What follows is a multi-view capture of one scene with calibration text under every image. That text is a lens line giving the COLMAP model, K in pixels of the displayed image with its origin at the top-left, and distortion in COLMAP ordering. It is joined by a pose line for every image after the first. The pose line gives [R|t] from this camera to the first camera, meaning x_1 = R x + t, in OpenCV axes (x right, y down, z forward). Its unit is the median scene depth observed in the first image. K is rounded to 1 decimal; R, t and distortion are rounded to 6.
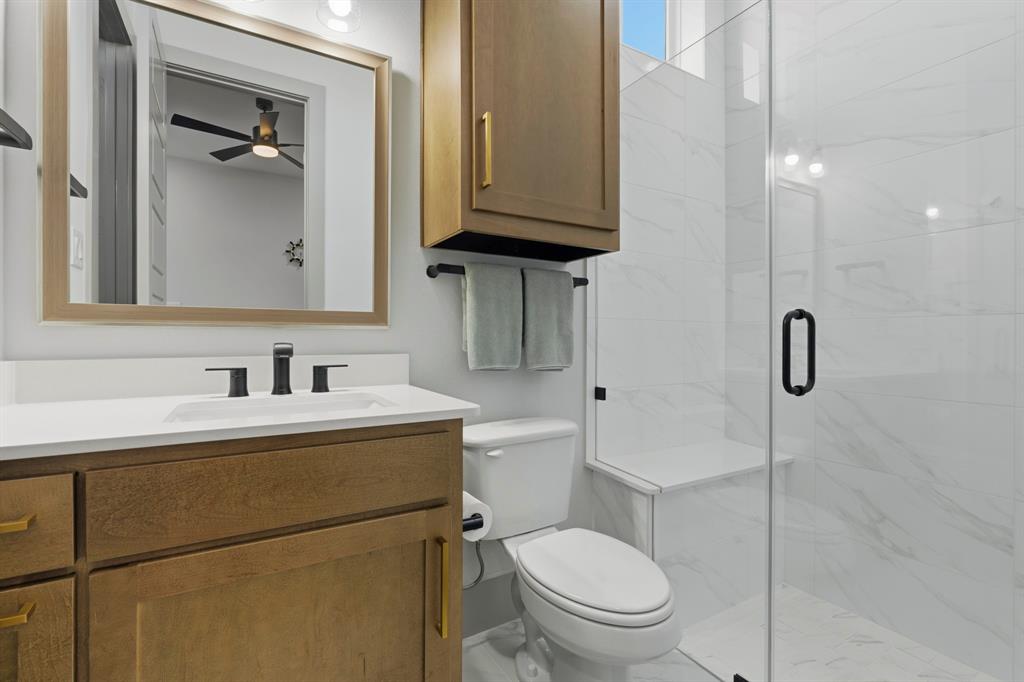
lens RADIAL K [[462.9, 0, 514.7], [0, 462.9, 333.6], [0, 0, 1]] dist [0.002155, -0.000310]
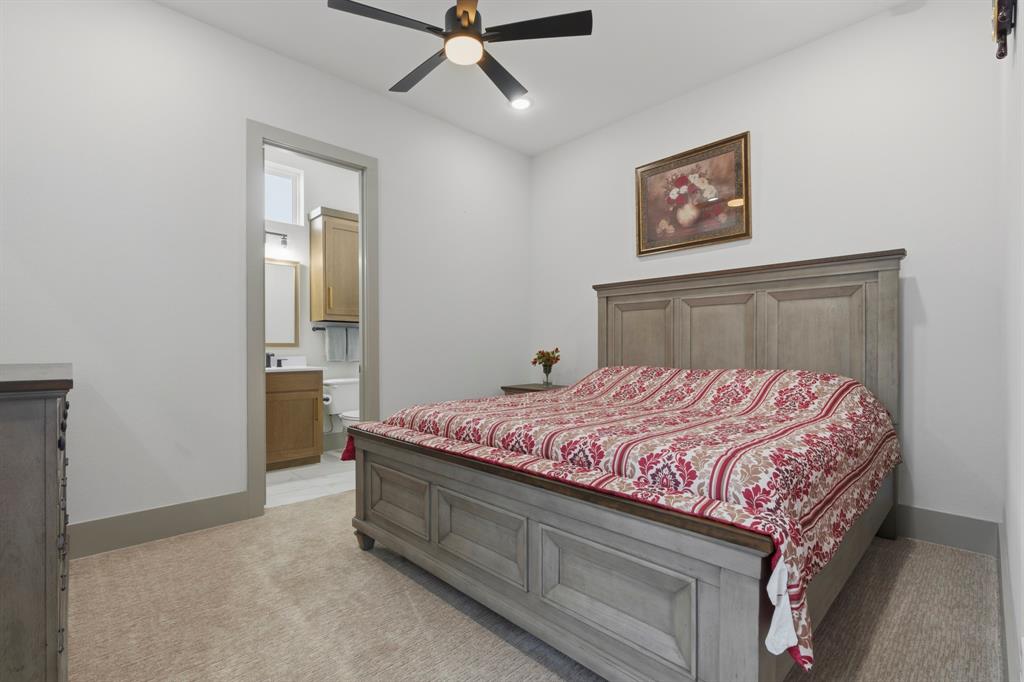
lens RADIAL K [[462.9, 0, 506.4], [0, 462.9, 344.5], [0, 0, 1]] dist [0.002155, -0.000310]
pose [[0.973418, -0.001069, 0.229033, 0.387955], [0.003308, 0.999950, -0.009390, -0.001312], [-0.229012, 0.009898, 0.973373, -2.455672]]
